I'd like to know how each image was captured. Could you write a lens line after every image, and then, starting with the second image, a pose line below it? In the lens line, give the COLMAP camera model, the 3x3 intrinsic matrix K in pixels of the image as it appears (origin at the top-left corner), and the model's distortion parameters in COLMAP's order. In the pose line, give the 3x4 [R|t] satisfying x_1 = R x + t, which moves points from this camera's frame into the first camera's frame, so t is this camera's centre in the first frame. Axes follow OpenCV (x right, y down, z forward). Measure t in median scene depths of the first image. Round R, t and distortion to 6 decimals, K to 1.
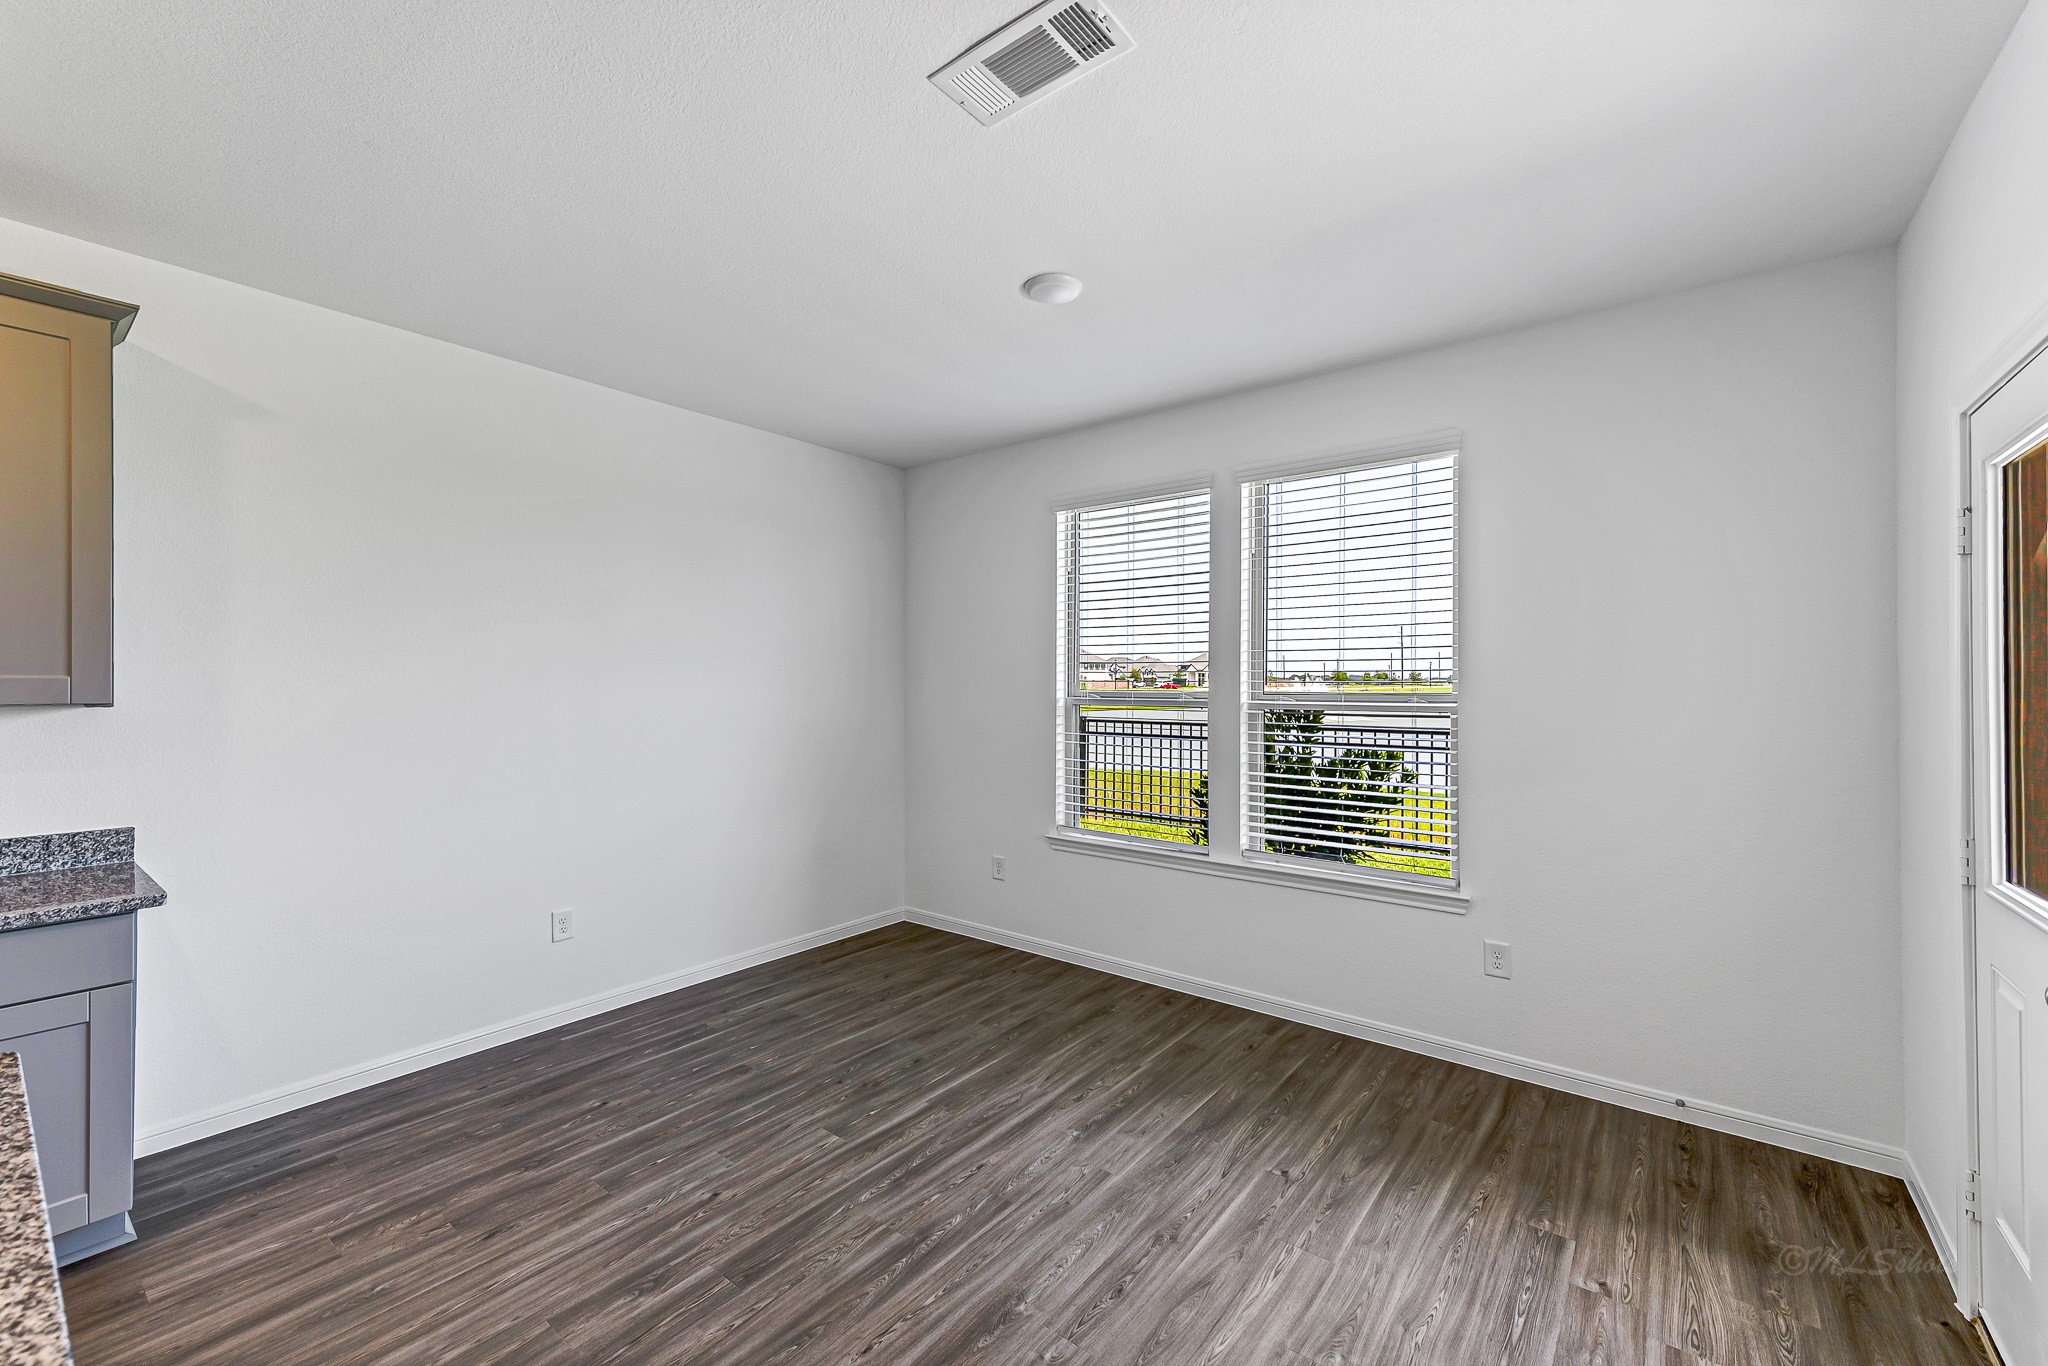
lens RADIAL K [[805.3, 0, 1023.9], [0, 805.3, 689.8], [0, 0, 1]] dist [0.014983, -0.003306]
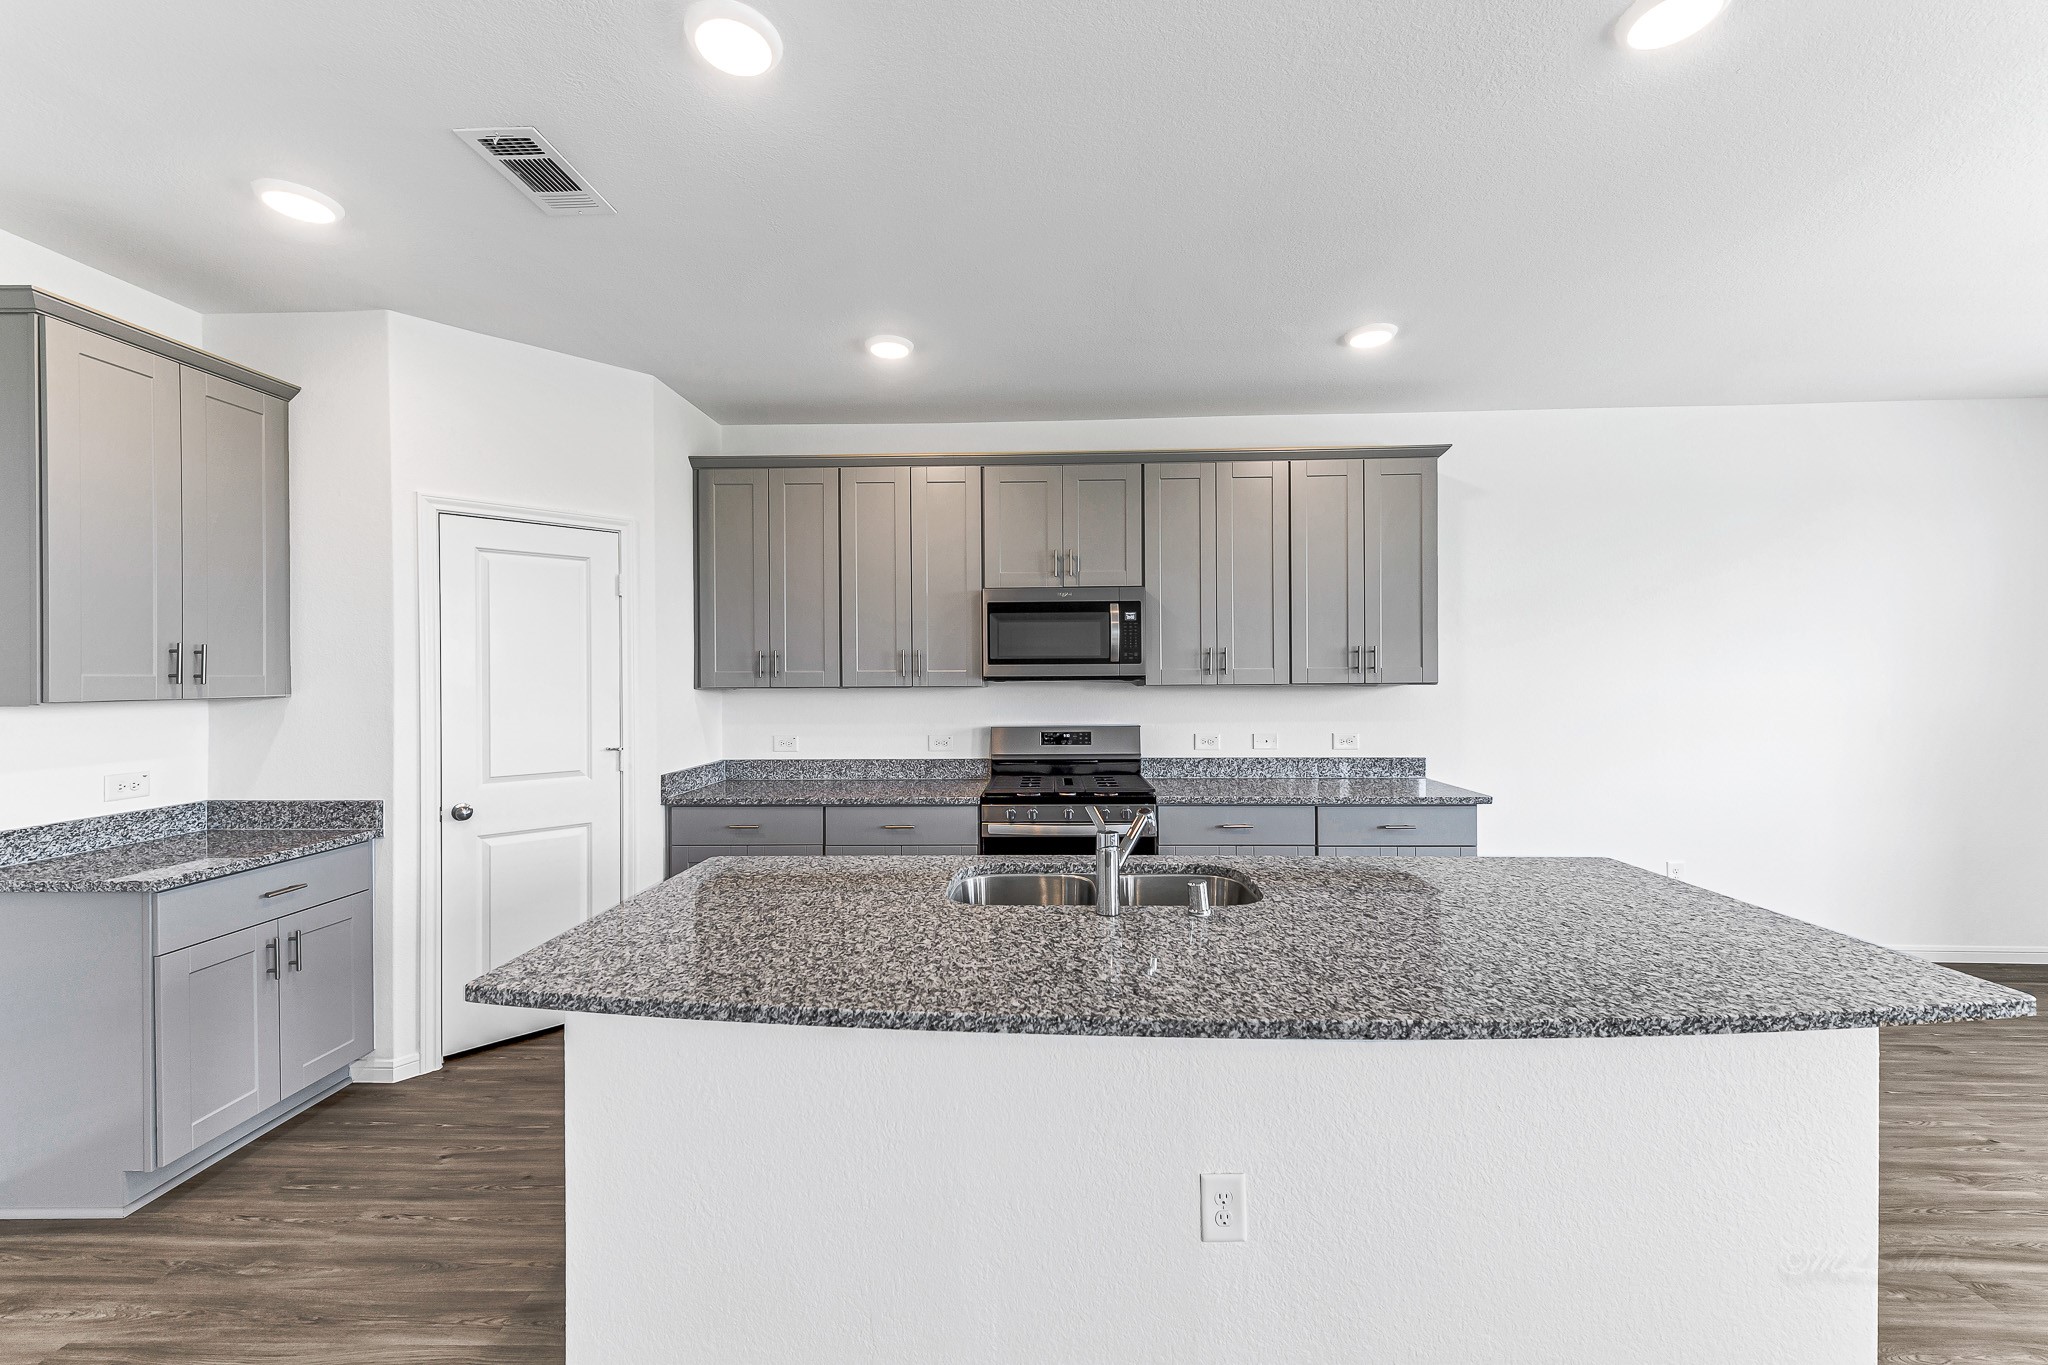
lens RADIAL K [[805.3, 0, 1031.8], [0, 805.3, 676.4], [0, 0, 1]] dist [0.014983, -0.003306]
pose [[0.597789, -0.003795, -0.801644, -0.195311], [0.001276, 0.999992, -0.003783, 0.006530], [0.801652, 0.001238, 0.597789, -0.485198]]
